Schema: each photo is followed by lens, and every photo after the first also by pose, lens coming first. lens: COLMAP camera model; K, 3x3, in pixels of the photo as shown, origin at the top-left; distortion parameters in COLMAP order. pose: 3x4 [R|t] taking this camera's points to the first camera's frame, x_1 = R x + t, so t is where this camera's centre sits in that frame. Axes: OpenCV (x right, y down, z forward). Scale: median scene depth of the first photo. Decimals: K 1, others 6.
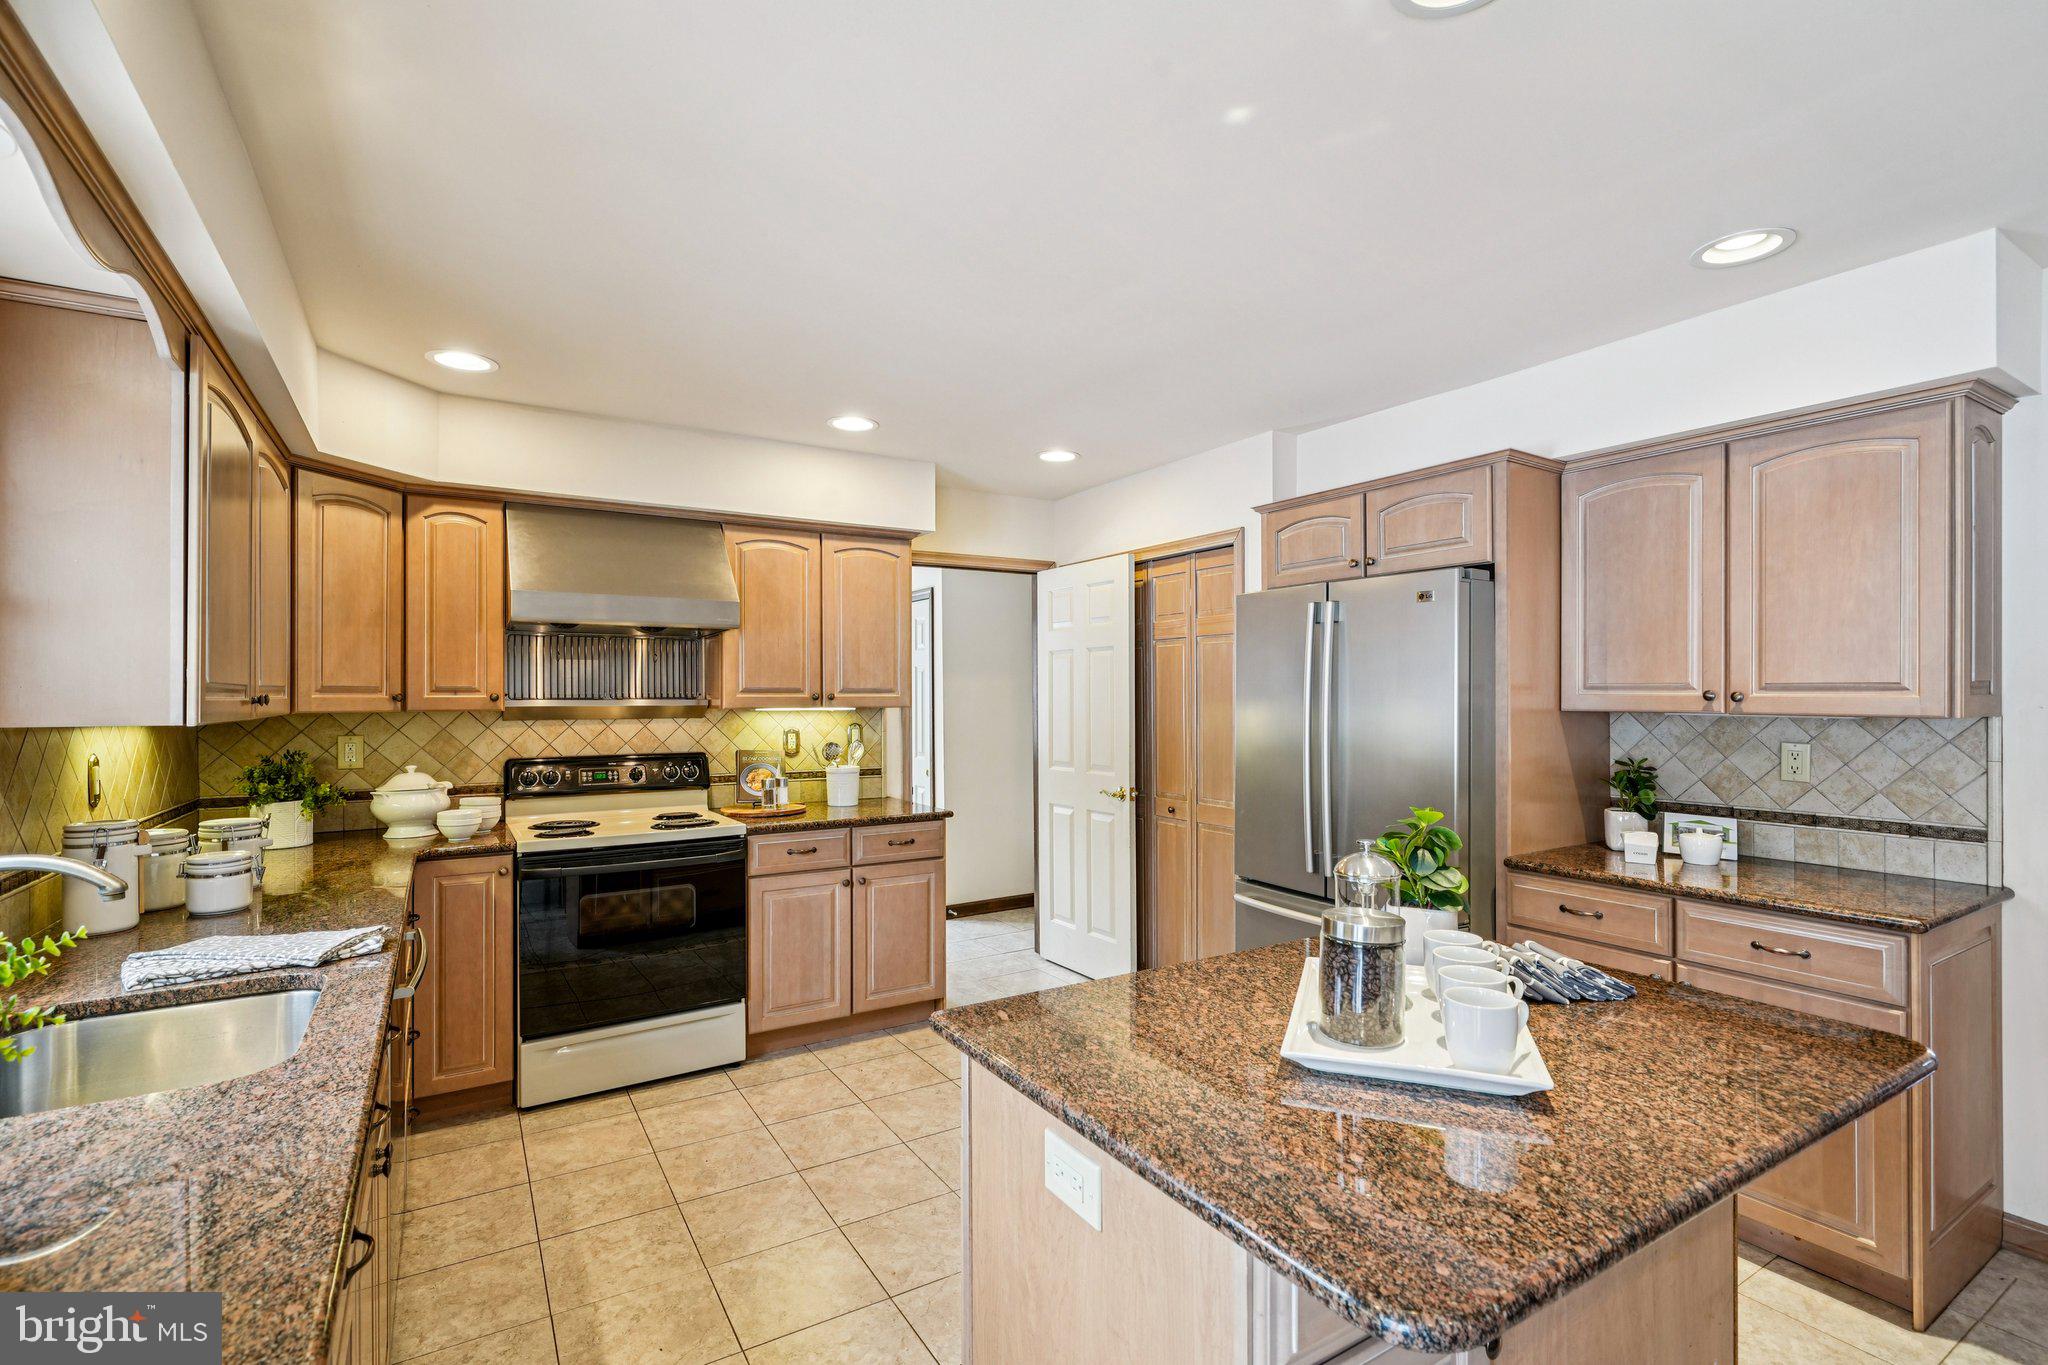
lens RADIAL K [[952.2, 0, 1028.3], [0, 952.2, 698.7], [0, 0, 1]] dist [0.001642, 0.000115]
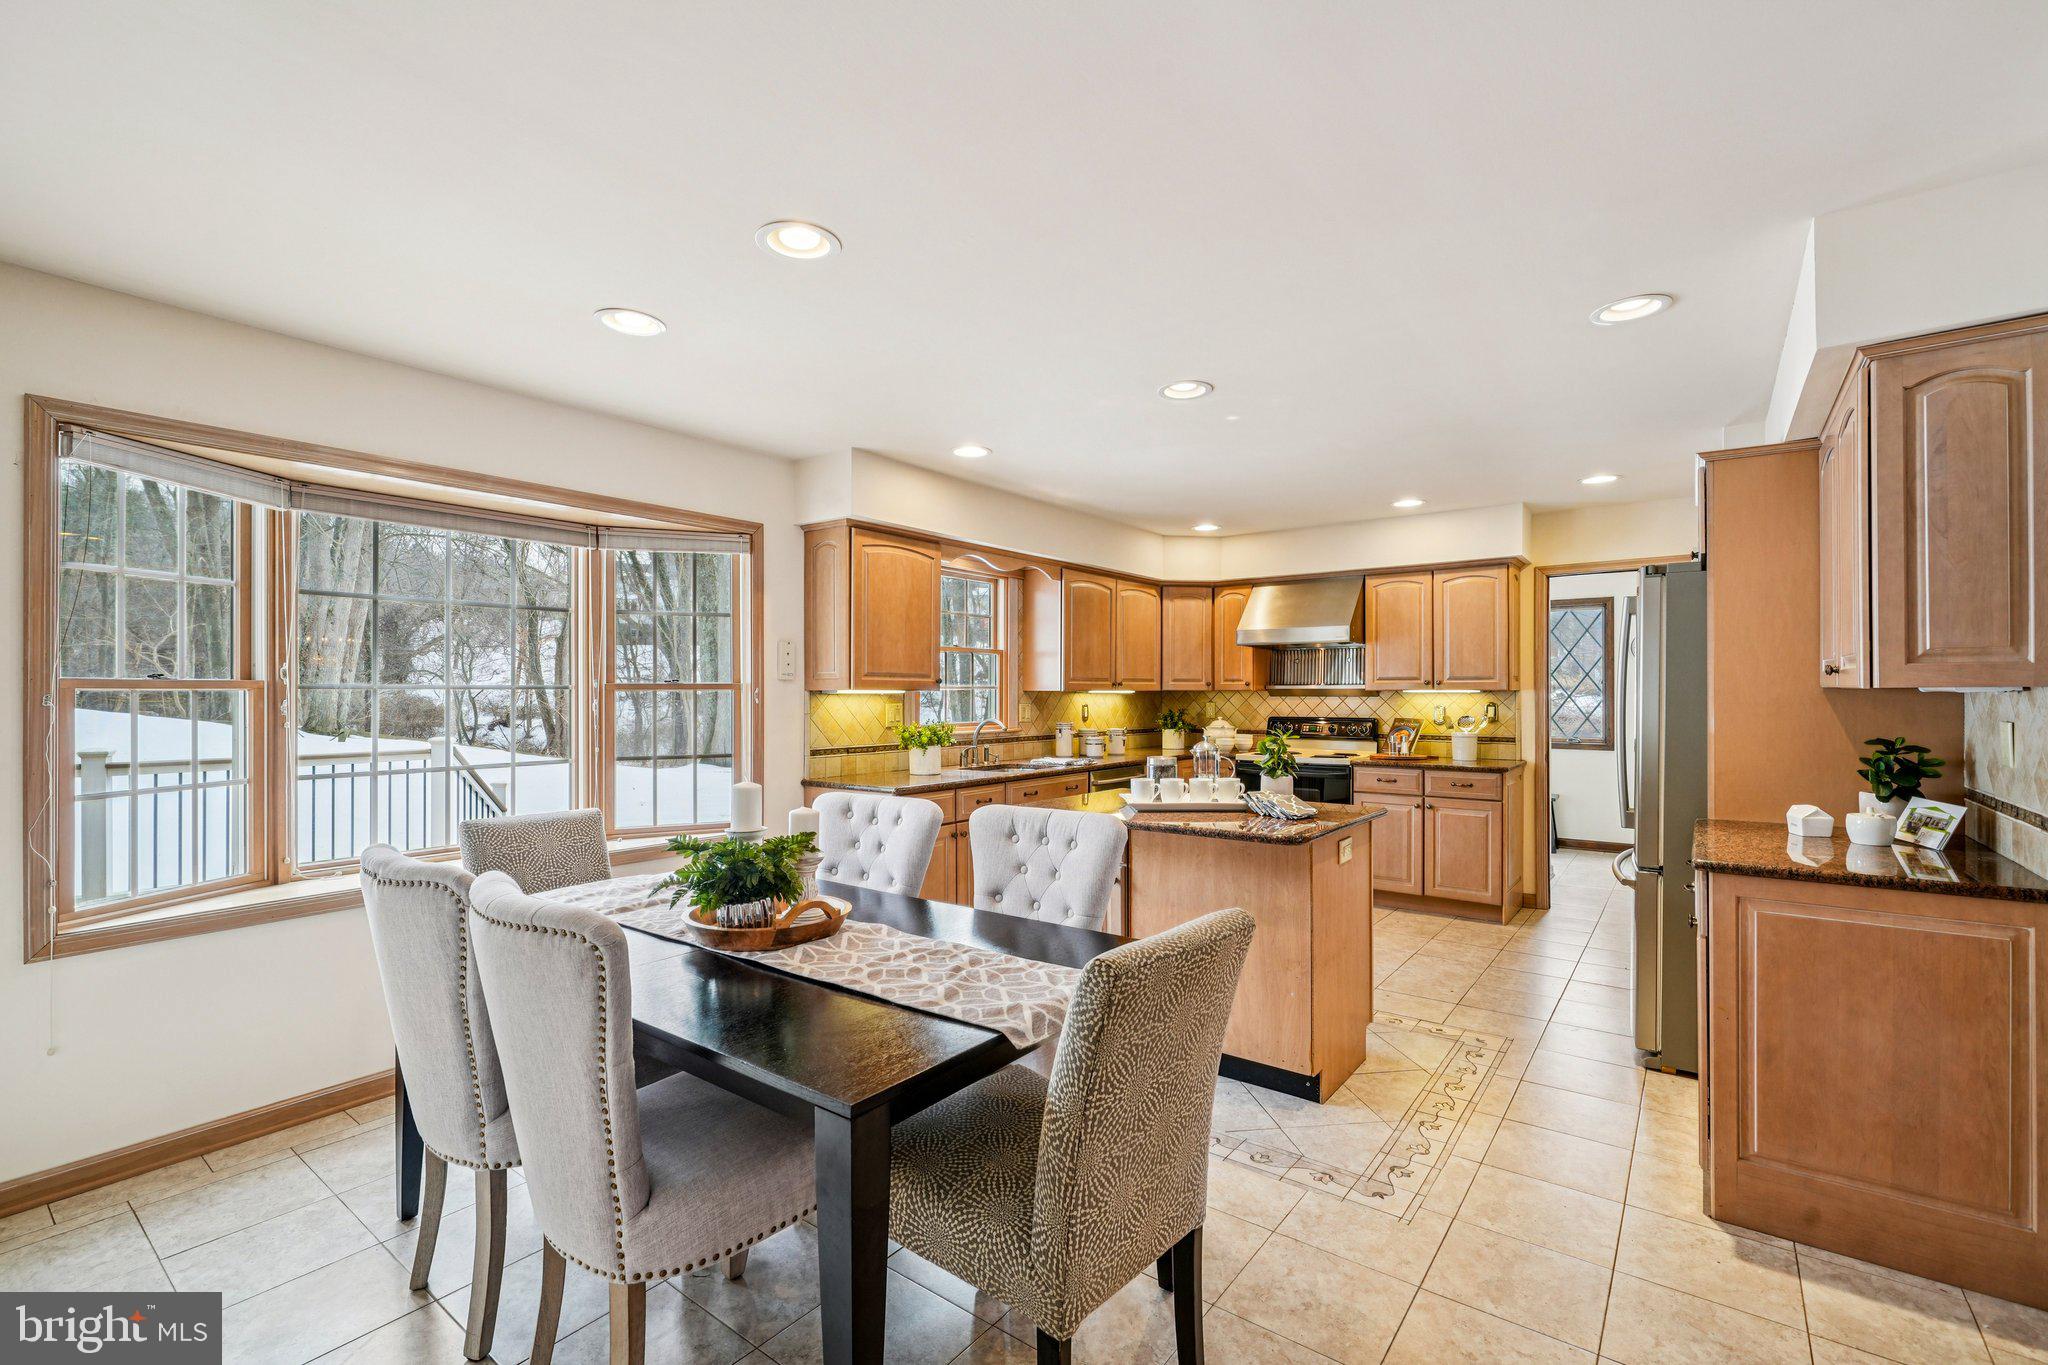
lens RADIAL K [[887.2, 0, 1035.7], [0, 887.2, 687.4], [0, 0, 1]] dist [-0.001001, 0.000092]
pose [[0.364373, -0.003620, -0.931246, 0.887220], [-0.001890, 0.999988, -0.004627, 0.013932], [0.931251, 0.003446, 0.364362, -0.070997]]
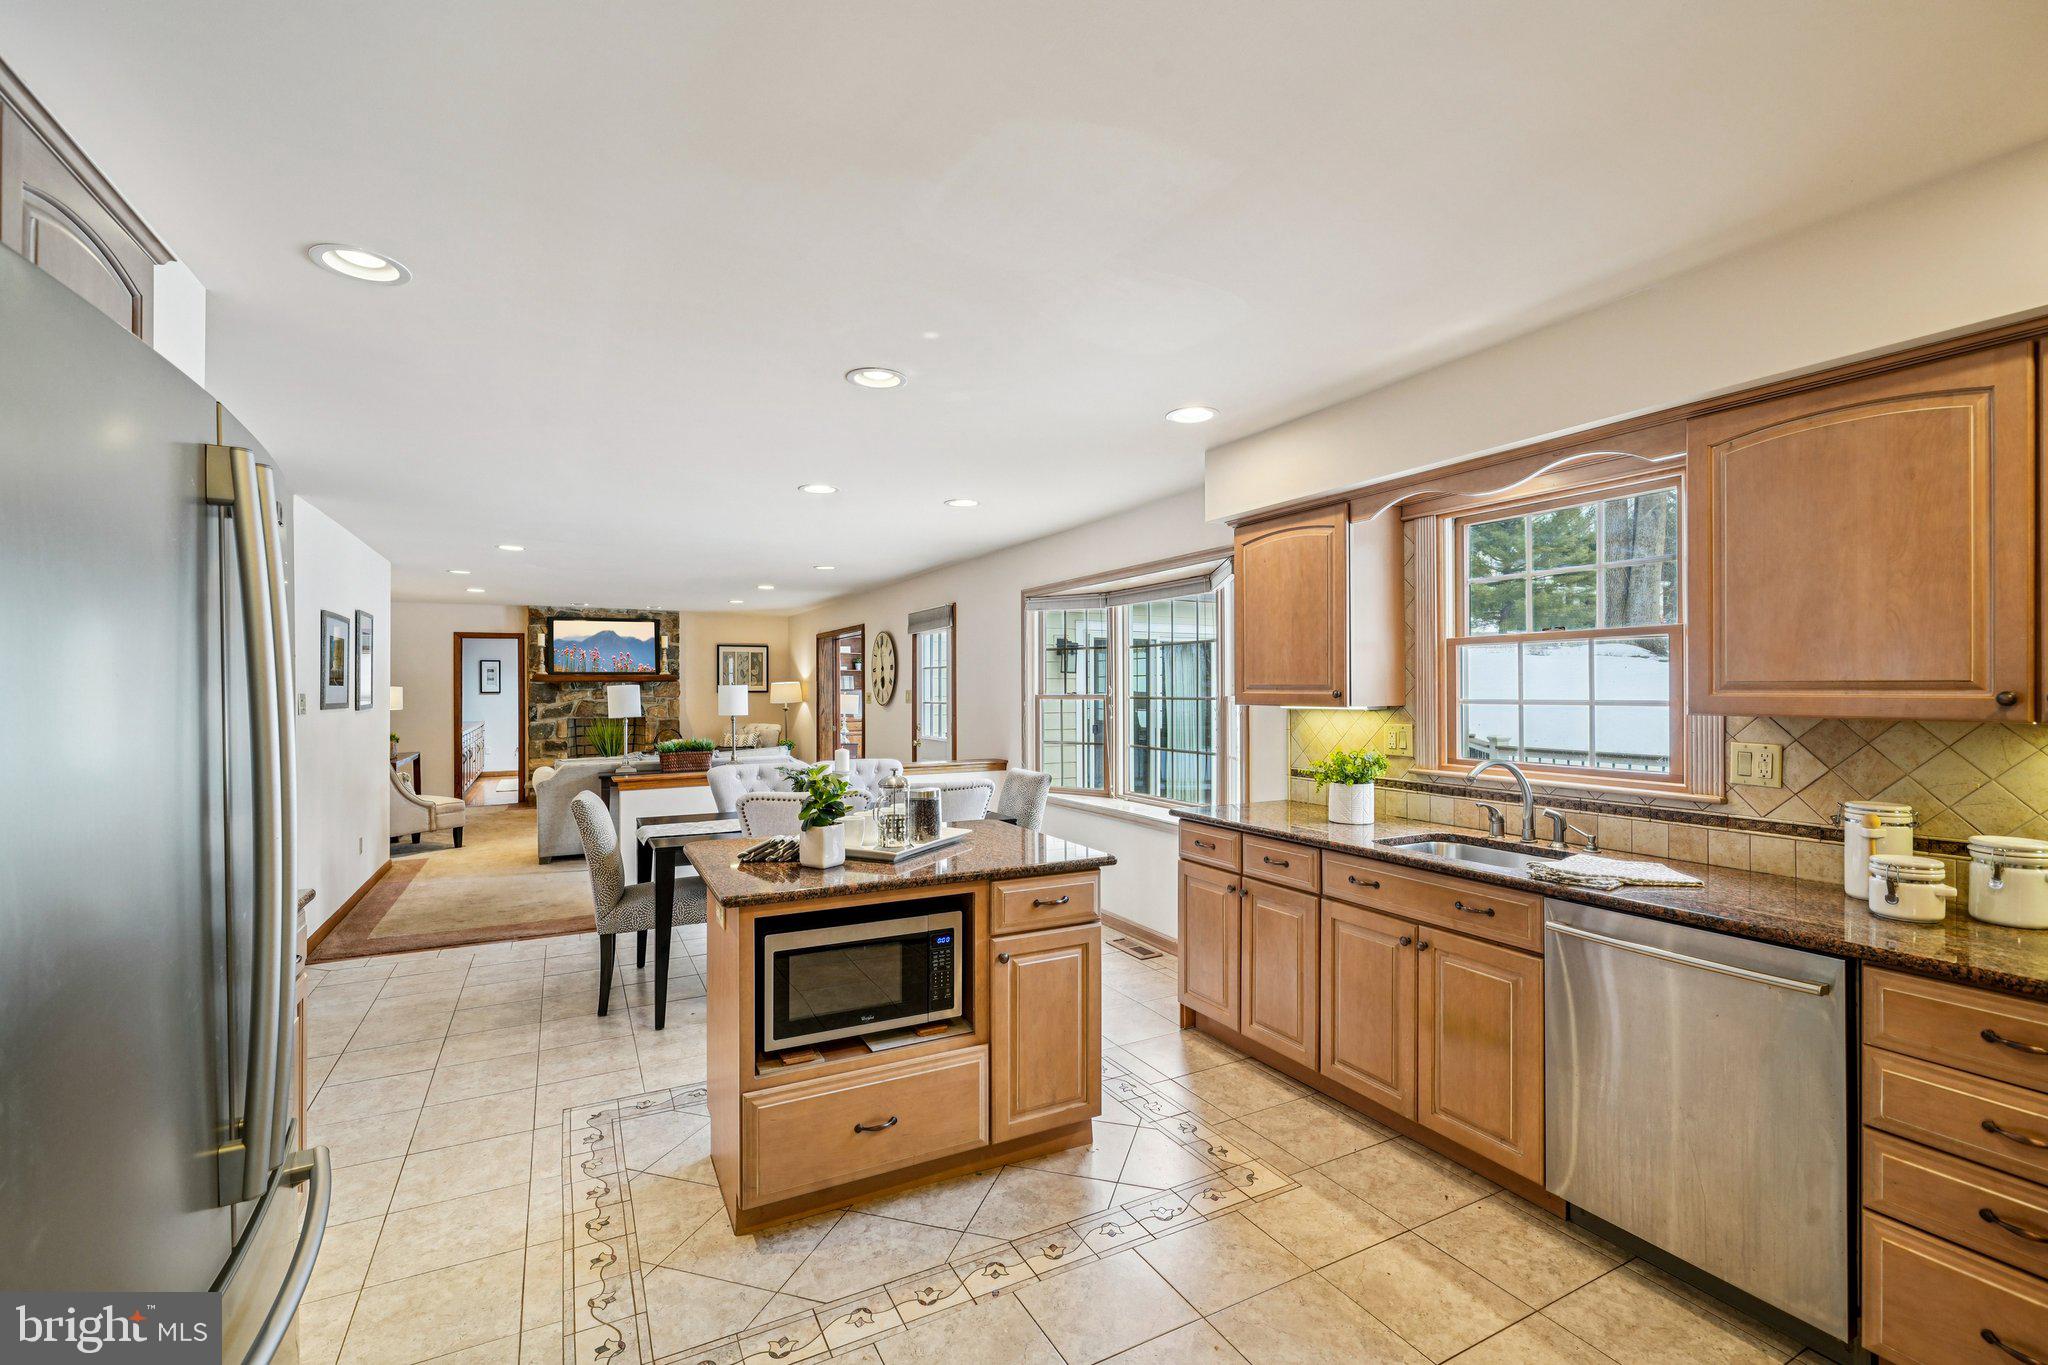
lens RADIAL K [[887.2, 0, 1035.7], [0, 887.2, 687.4], [0, 0, 1]] dist [-0.001001, 0.000092]
pose [[-0.998087, 0.005593, 0.061574, -0.123218], [0.005666, 0.999983, 0.001009, -0.011387], [-0.061567, 0.001356, -0.998102, 1.242275]]
